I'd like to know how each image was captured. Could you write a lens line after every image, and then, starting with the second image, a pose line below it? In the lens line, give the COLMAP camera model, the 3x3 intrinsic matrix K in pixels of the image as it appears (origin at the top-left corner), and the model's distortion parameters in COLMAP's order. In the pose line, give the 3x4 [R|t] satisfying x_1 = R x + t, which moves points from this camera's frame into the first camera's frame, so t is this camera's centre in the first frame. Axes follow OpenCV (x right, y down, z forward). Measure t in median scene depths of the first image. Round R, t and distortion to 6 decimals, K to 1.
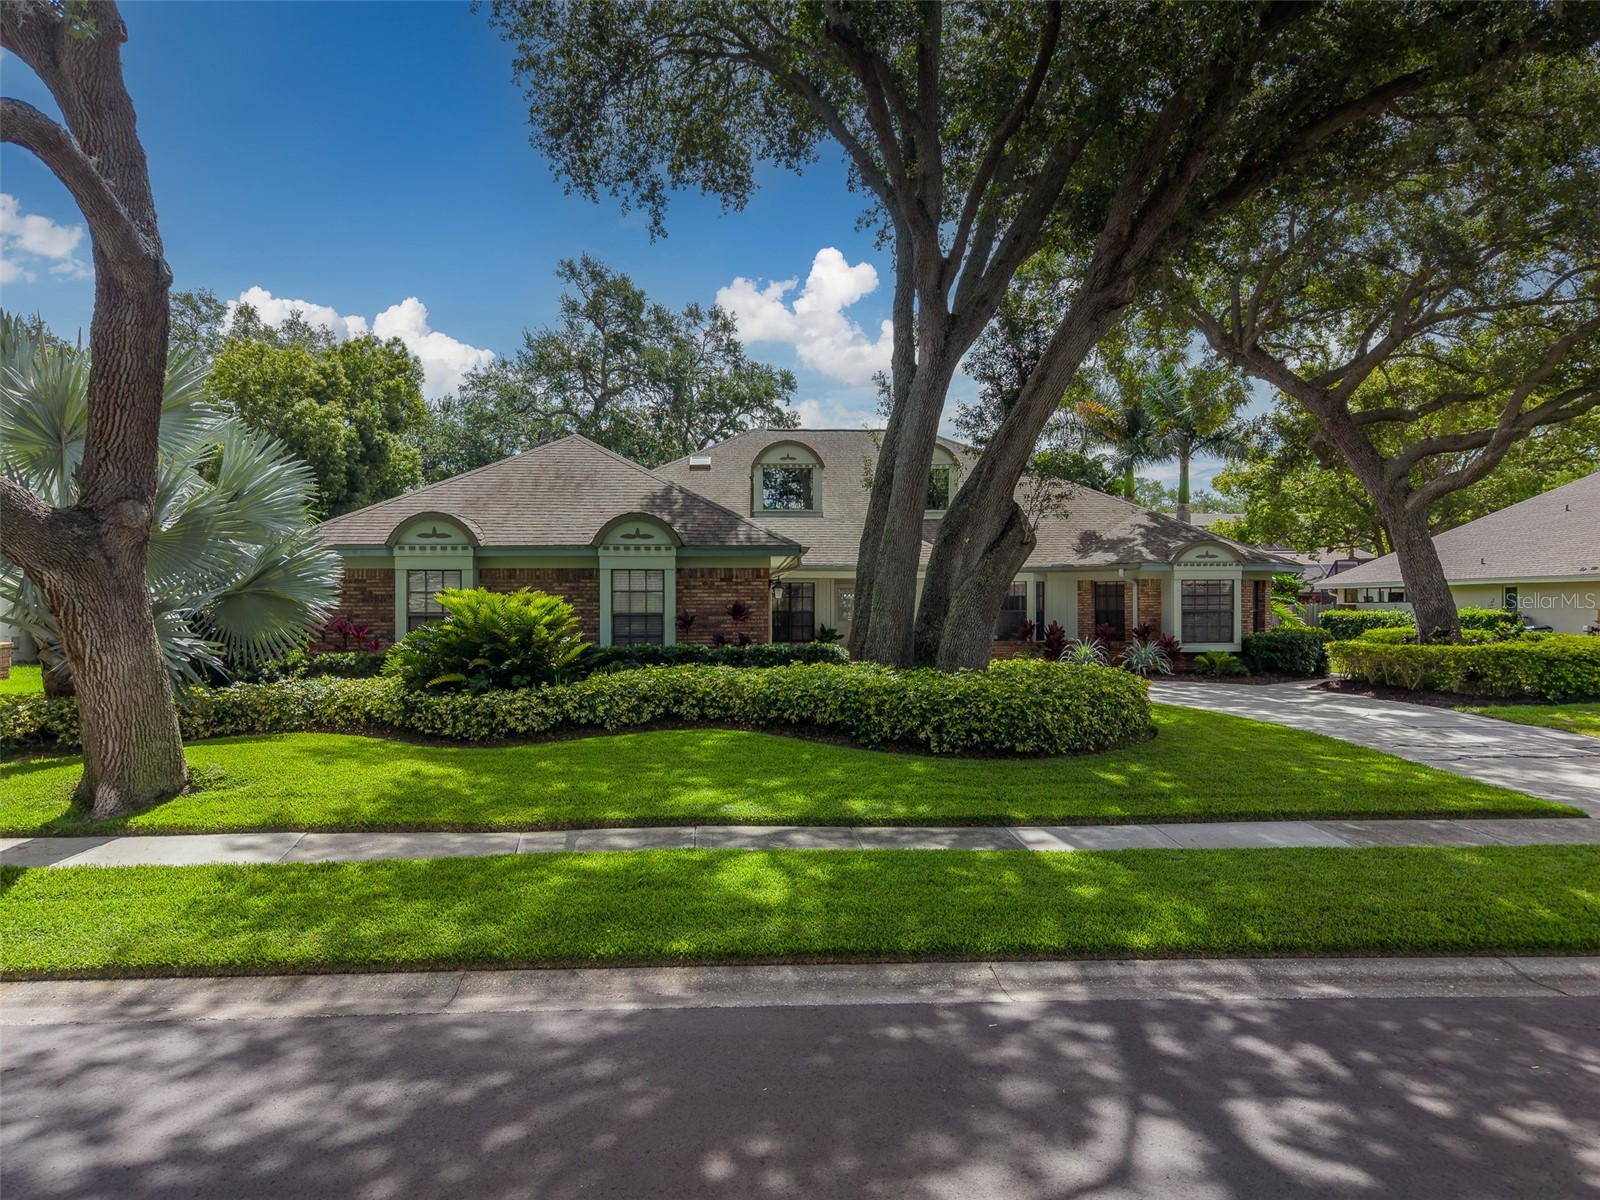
lens RADIAL K [[1043.5, 0, 800.0], [0, 1043.5, 600.0], [0, 0, 1]] dist [-0.000733, -0.000648]
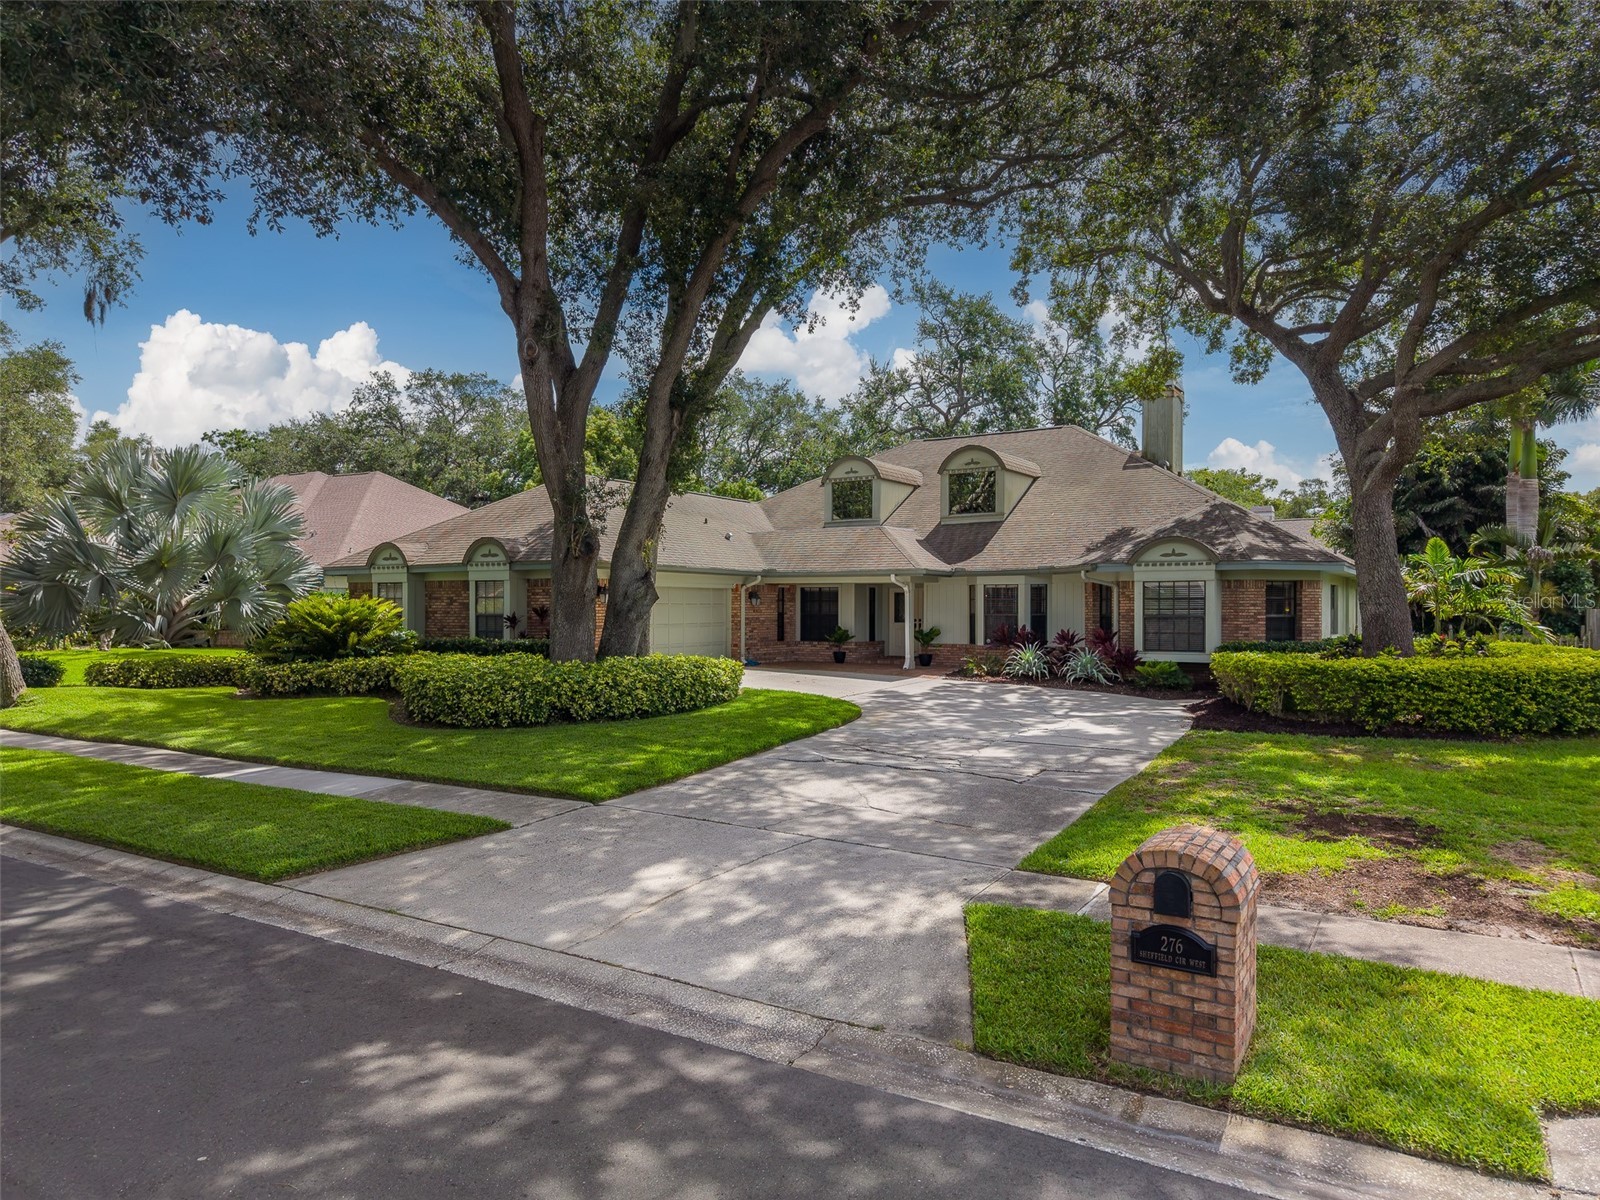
lens RADIAL K [[1043.5, 0, 800.0], [0, 1043.5, 600.0], [0, 0, 1]] dist [-0.000733, -0.000648]
pose [[0.838447, -0.001620, -0.544980, 0.609451], [0.000100, 0.999996, -0.002818, -0.000775], [0.544983, 0.002308, 0.838444, 0.079055]]
